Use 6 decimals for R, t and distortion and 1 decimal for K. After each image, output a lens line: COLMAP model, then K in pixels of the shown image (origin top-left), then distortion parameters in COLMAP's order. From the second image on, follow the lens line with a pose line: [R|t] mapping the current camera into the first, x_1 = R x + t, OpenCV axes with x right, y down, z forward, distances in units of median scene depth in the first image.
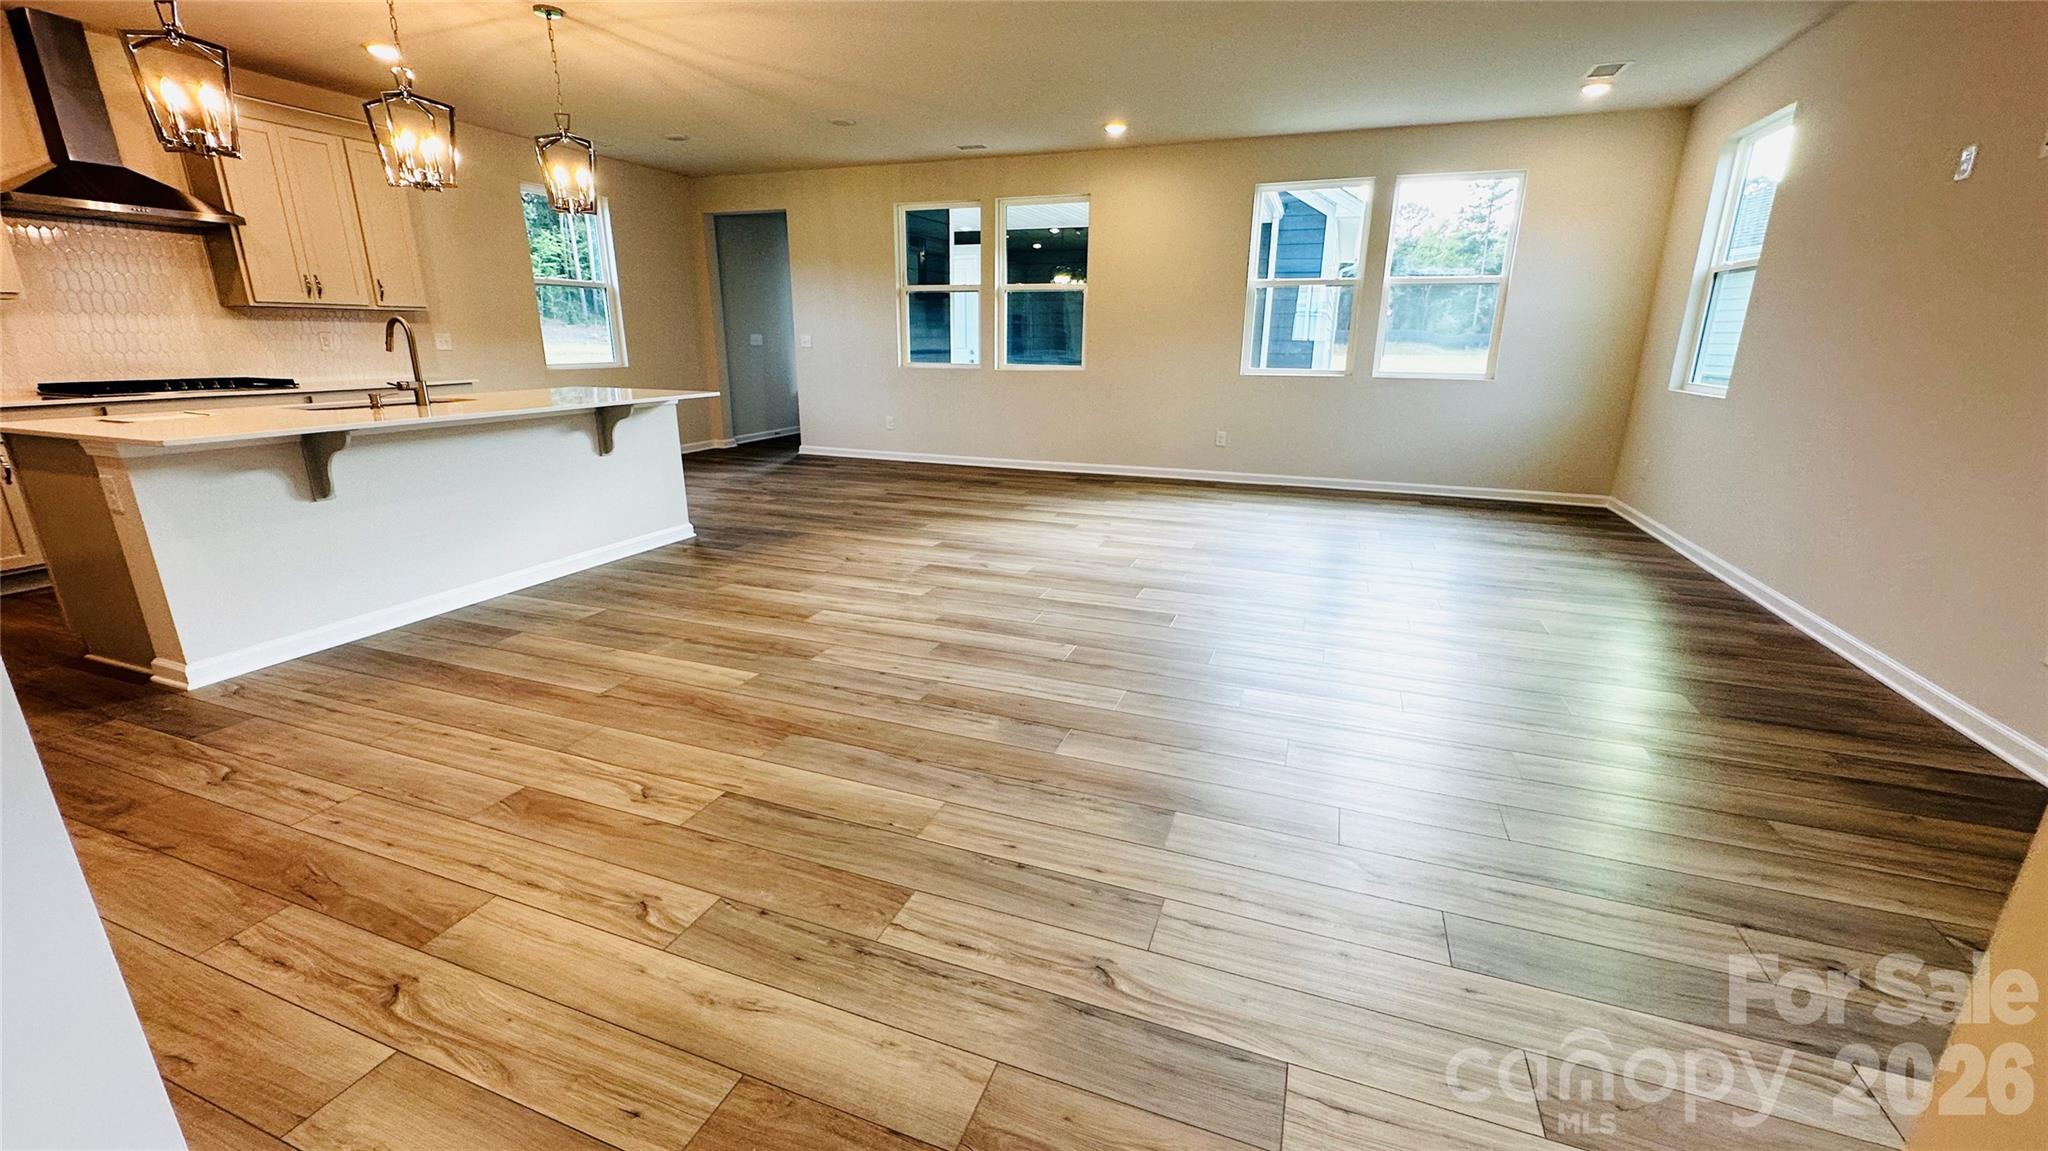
lens RADIAL K [[825.5, 0, 1015.9], [0, 825.5, 571.4], [0, 0, 1]] dist [0.000204, 0.000088]
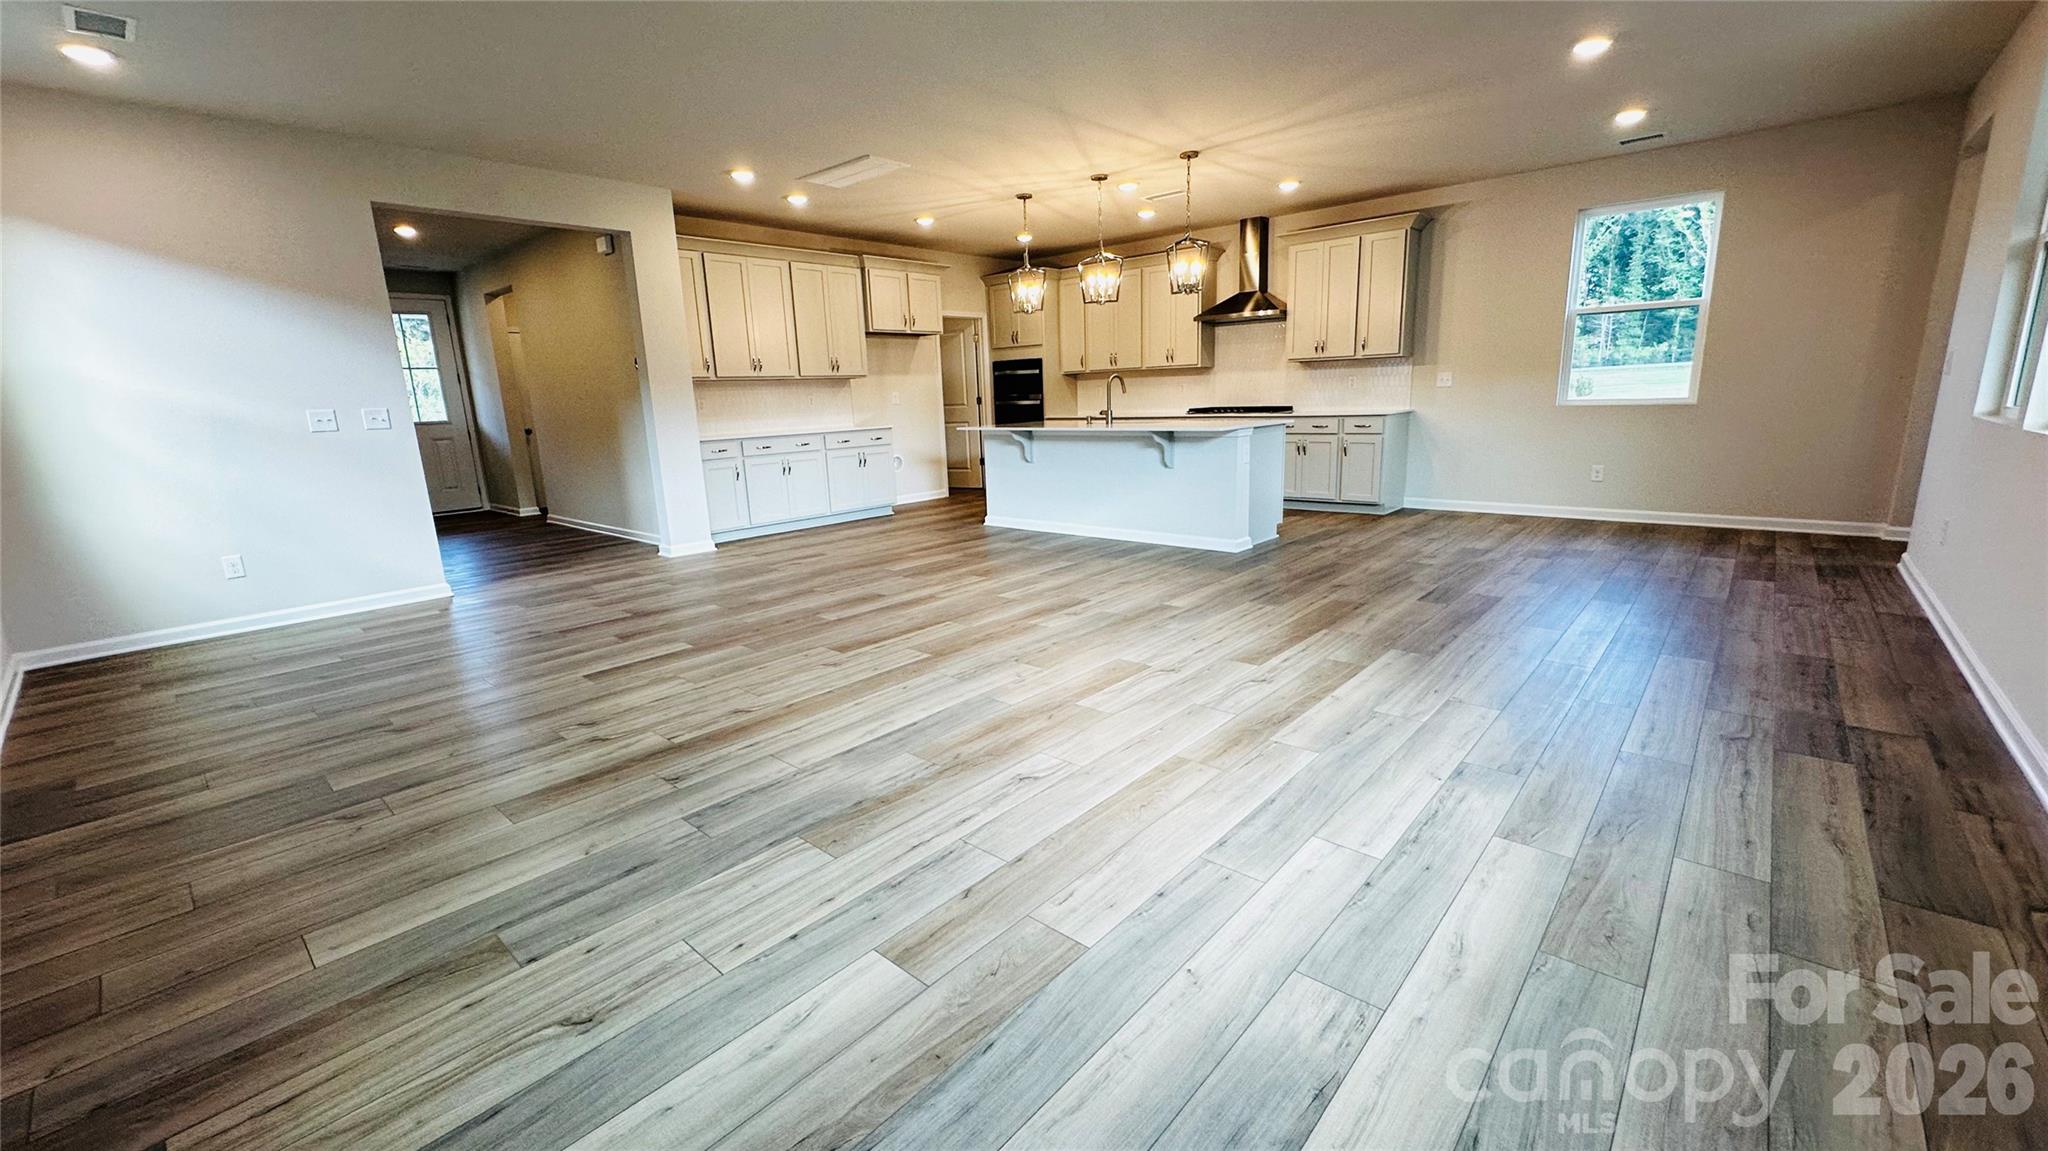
lens RADIAL K [[825.5, 0, 1015.9], [0, 825.5, 571.4], [0, 0, 1]] dist [0.000204, 0.000088]
pose [[-0.346653, 0.208686, -0.914485, 0.878651], [-0.234602, 0.924661, 0.299939, -0.336210], [0.908182, 0.318515, -0.271578, 1.217192]]
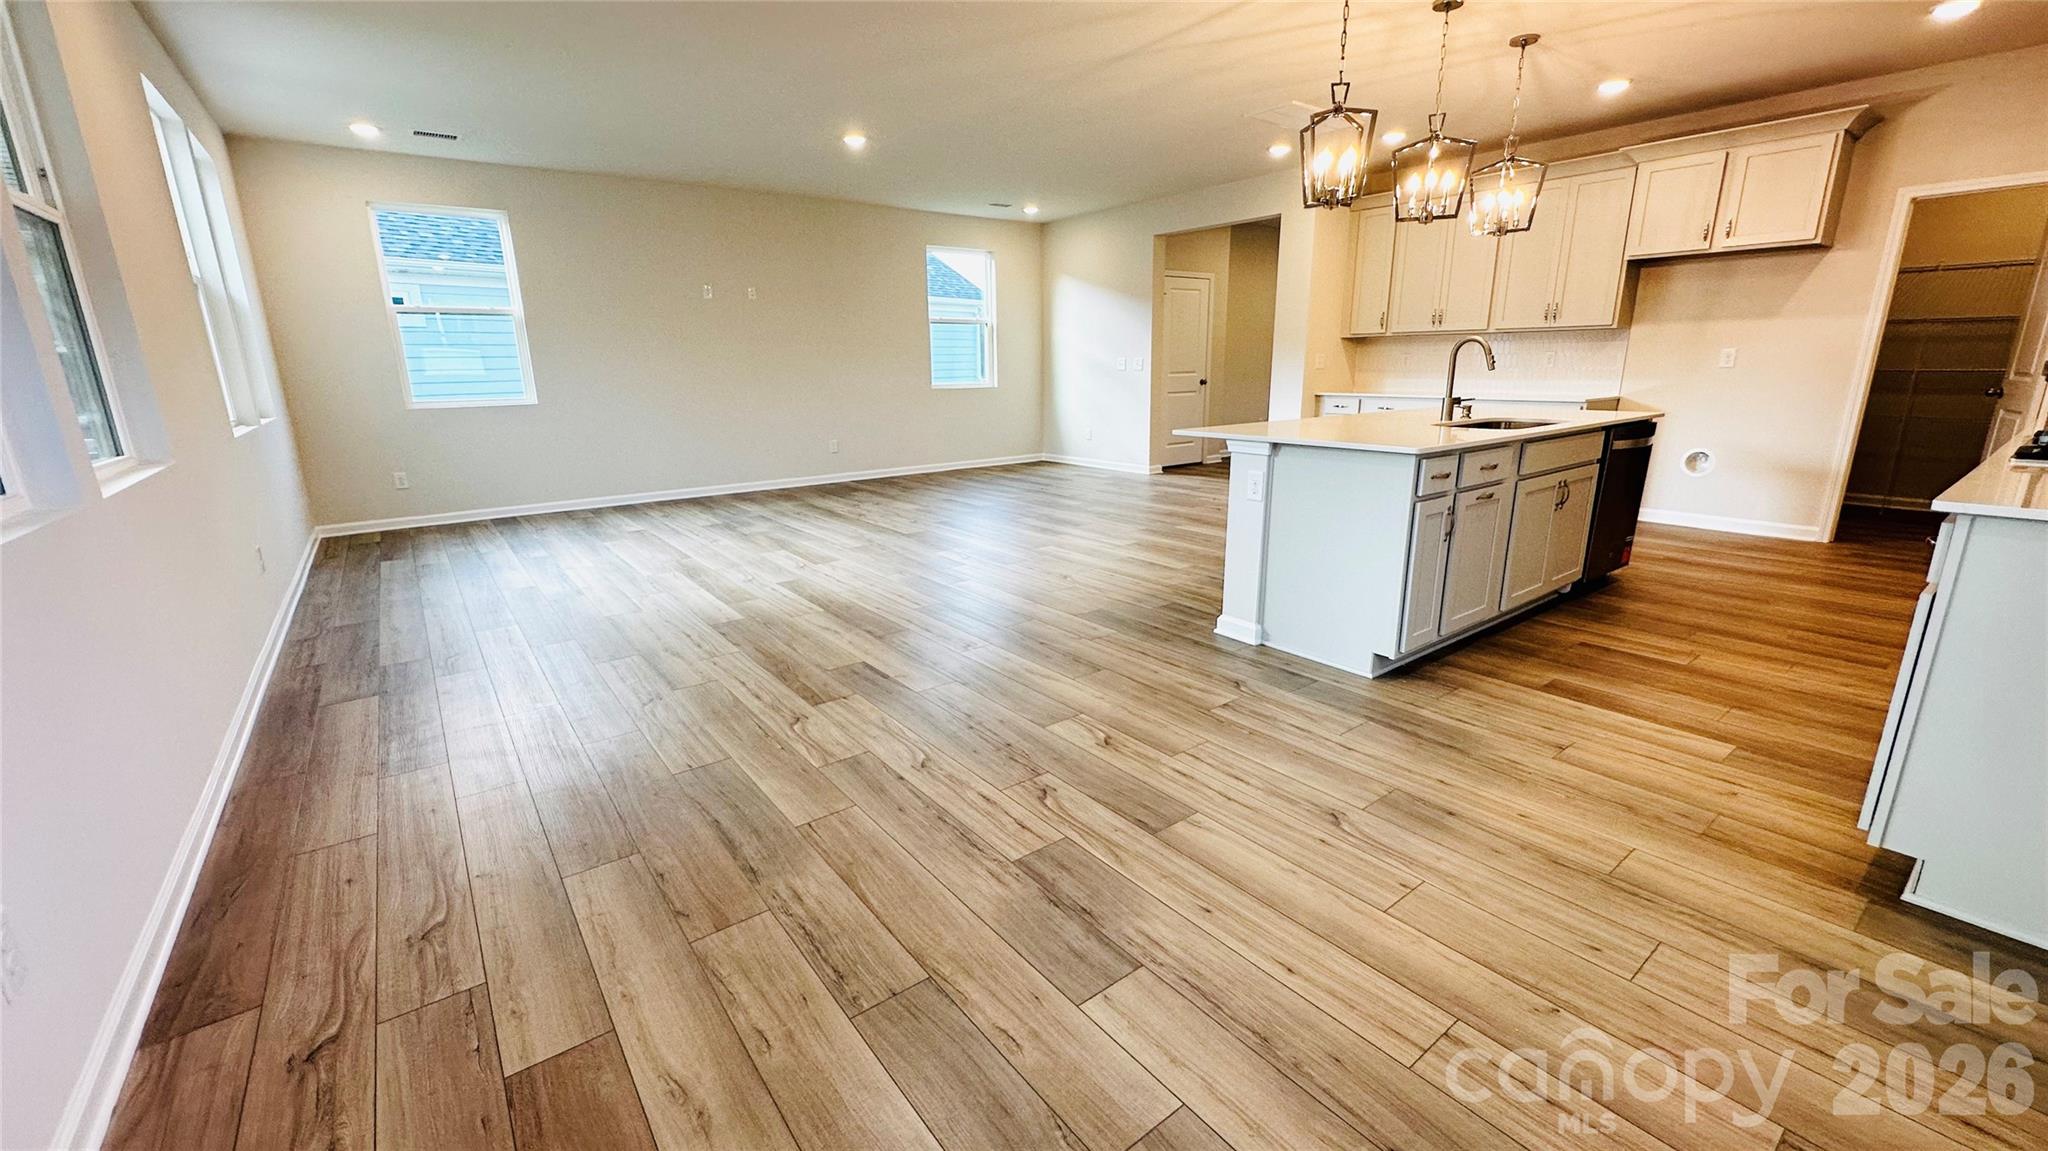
lens RADIAL K [[825.5, 0, 1015.9], [0, 825.5, 571.4], [0, 0, 1]] dist [0.000204, 0.000088]
pose [[-0.849556, -0.120118, 0.513641, -0.701786], [0.161841, 0.867413, 0.470533, -0.528659], [-0.502058, 0.482873, -0.717476, 1.836052]]
